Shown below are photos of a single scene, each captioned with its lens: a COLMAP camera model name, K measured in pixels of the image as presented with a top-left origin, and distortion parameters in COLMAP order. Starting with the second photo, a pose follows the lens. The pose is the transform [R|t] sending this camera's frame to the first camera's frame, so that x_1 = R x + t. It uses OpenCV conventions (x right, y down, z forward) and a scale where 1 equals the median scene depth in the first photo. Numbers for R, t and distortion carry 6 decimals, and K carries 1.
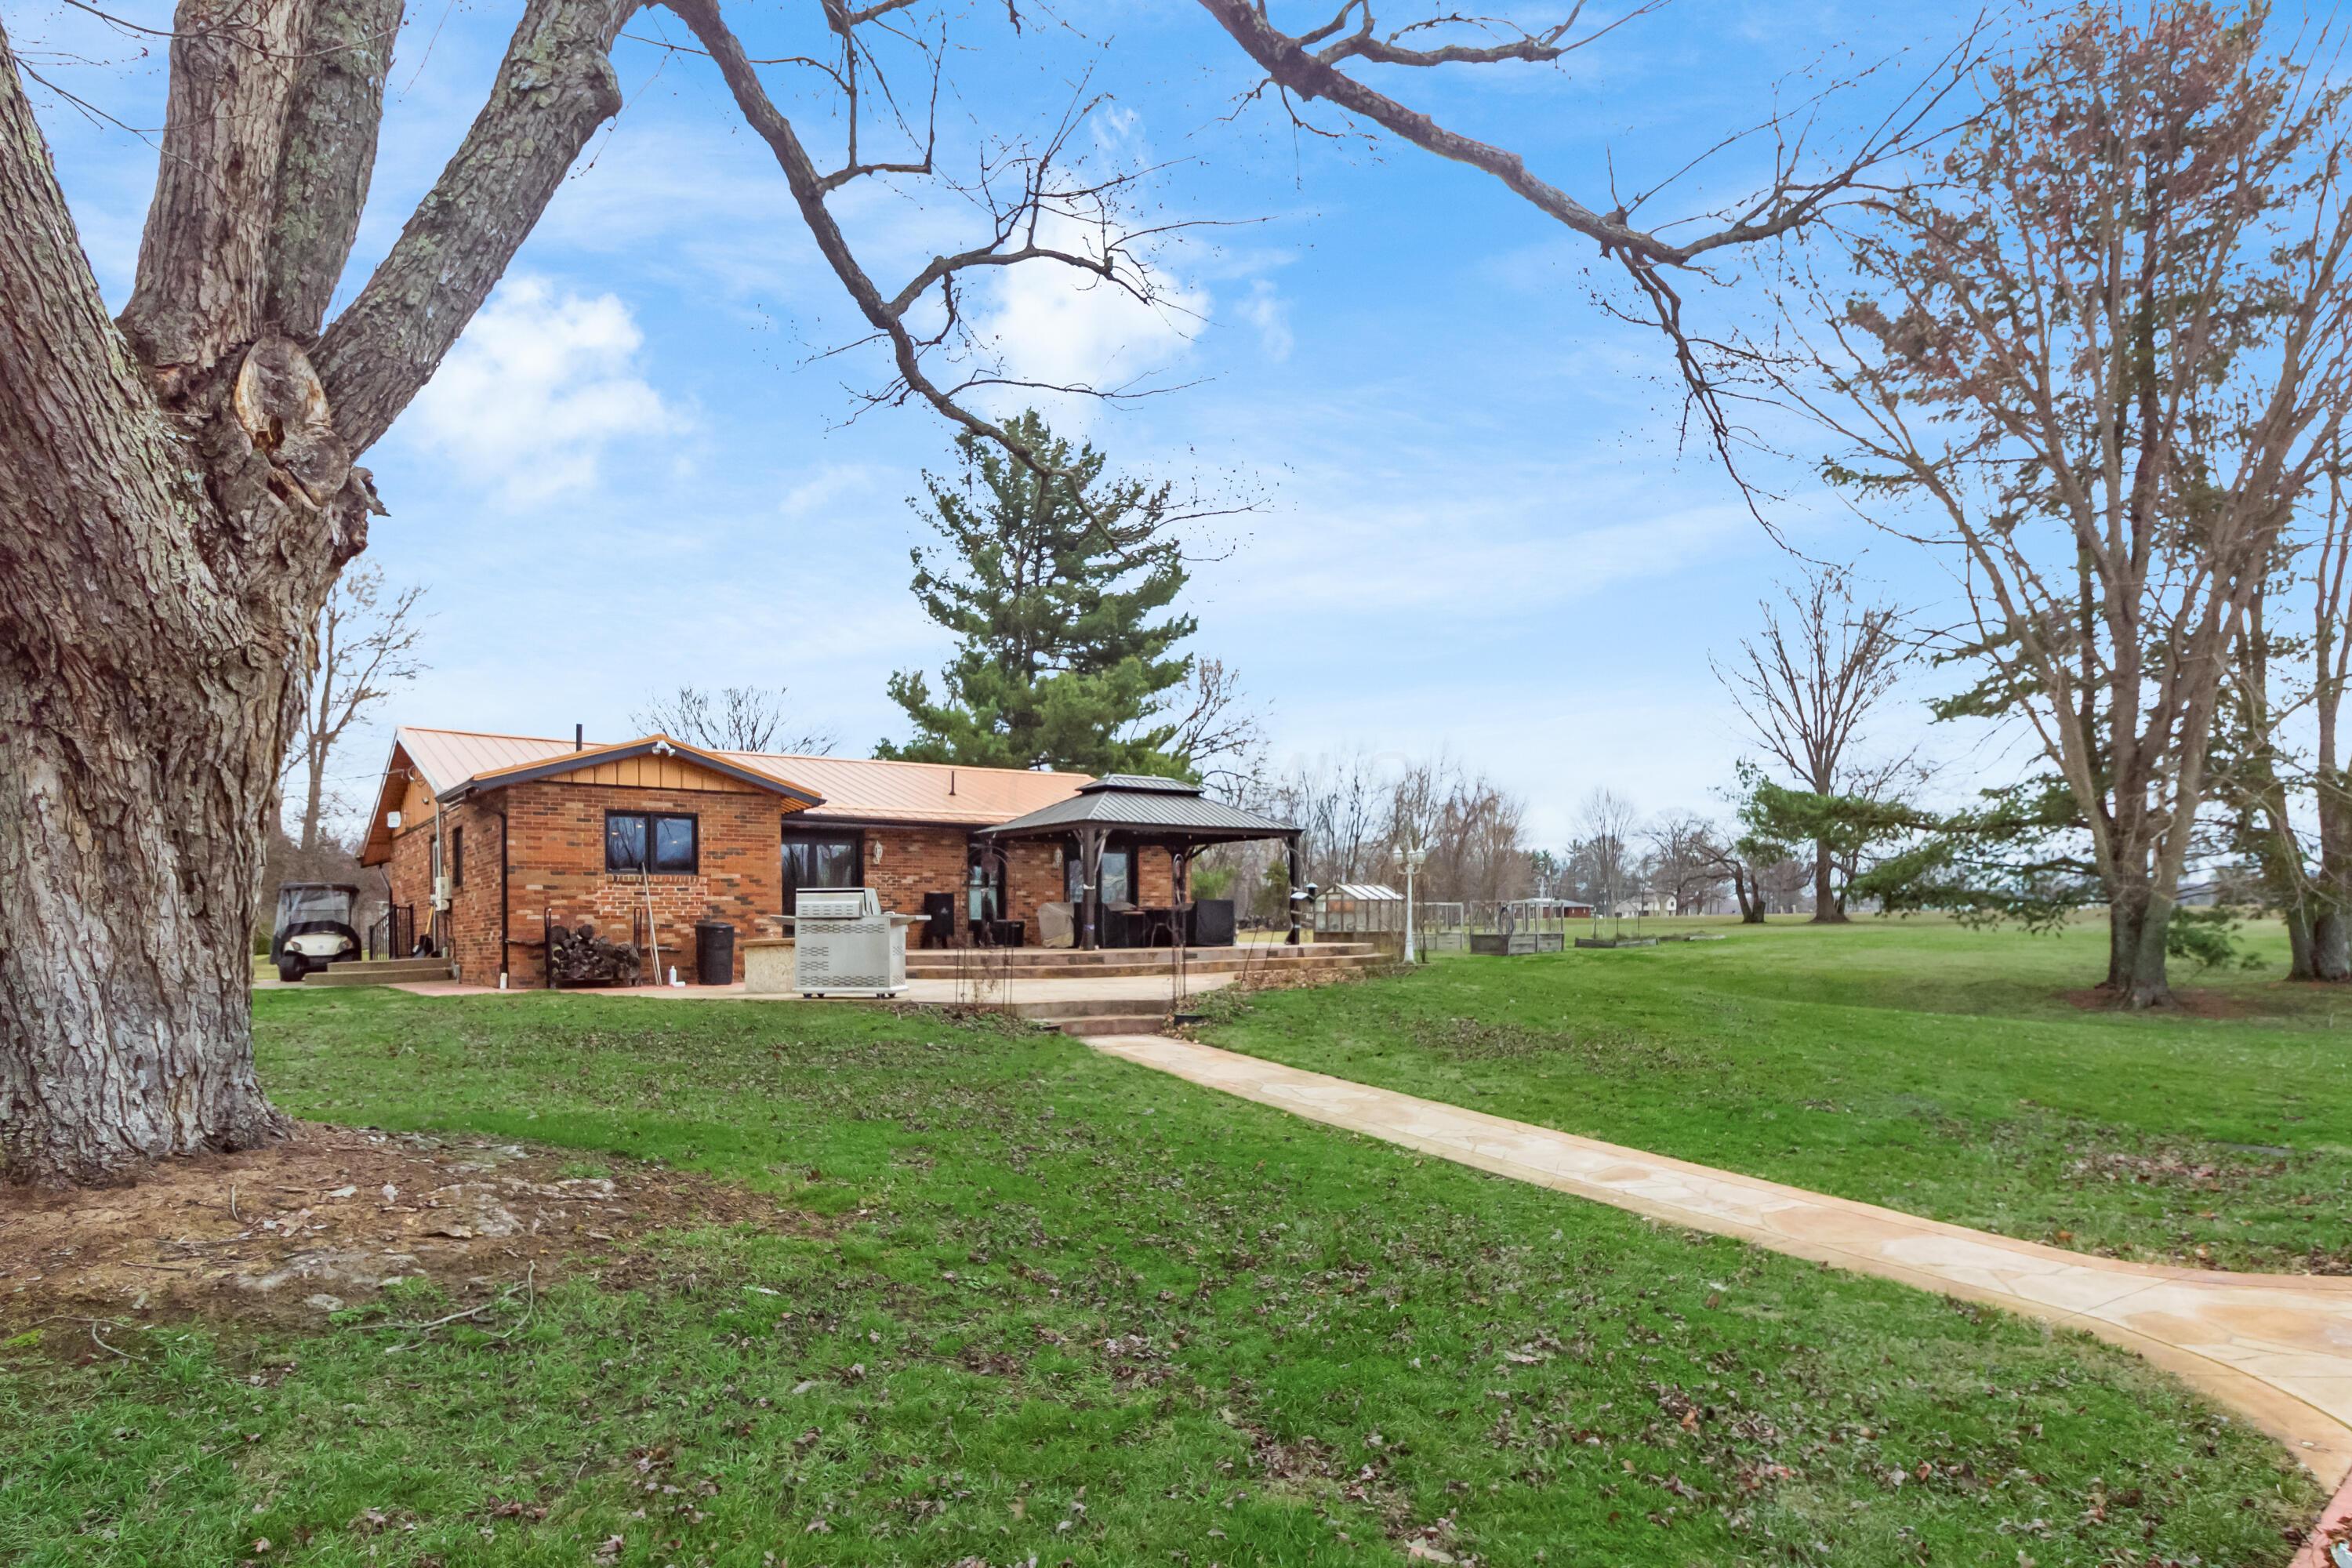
lens RADIAL K [[1234.5, 0, 1174.9], [0, 1234.5, 808.2], [0, 0, 1]] dist [-0.029726, 0.044661]
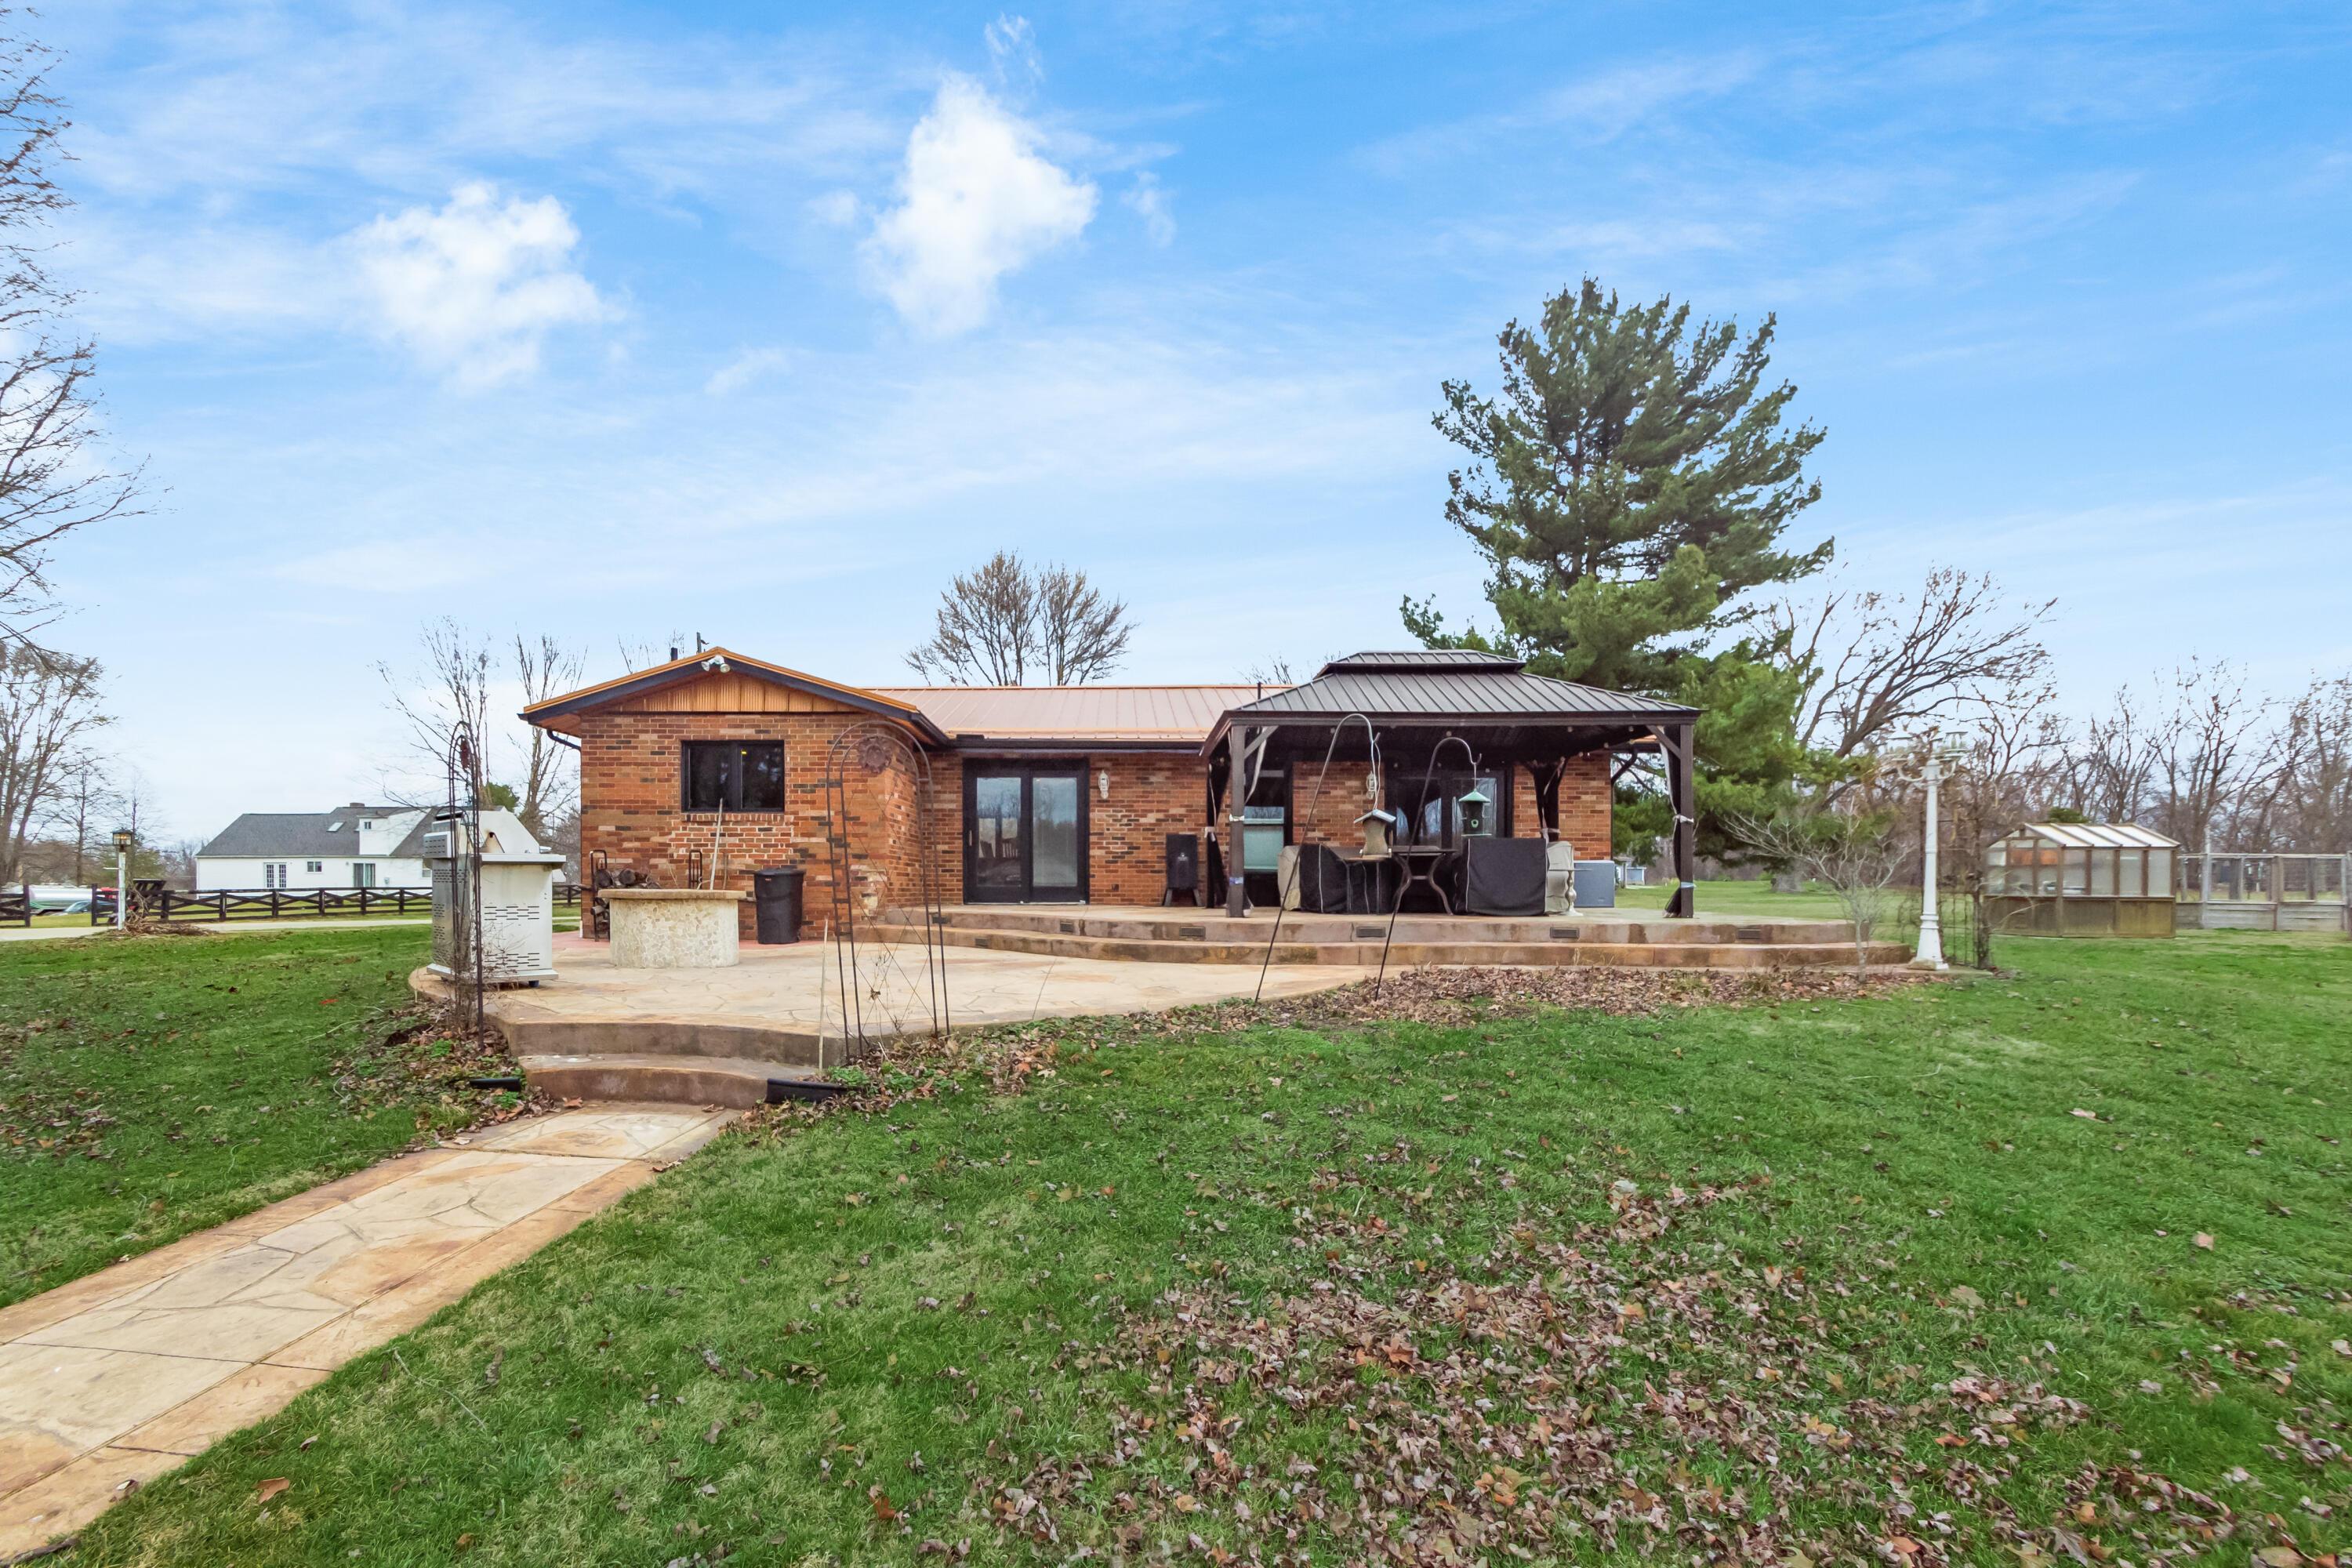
lens RADIAL K [[1010.8, 0, 1175.9], [0, 1010.8, 850.4], [0, 0, 1]] dist [-0.011725, 0.000066]
pose [[0.773293, -0.005759, -0.634023, 0.207986], [0.047341, 0.997692, 0.048678, 0.047420], [0.632279, -0.067658, 0.771781, 0.506771]]
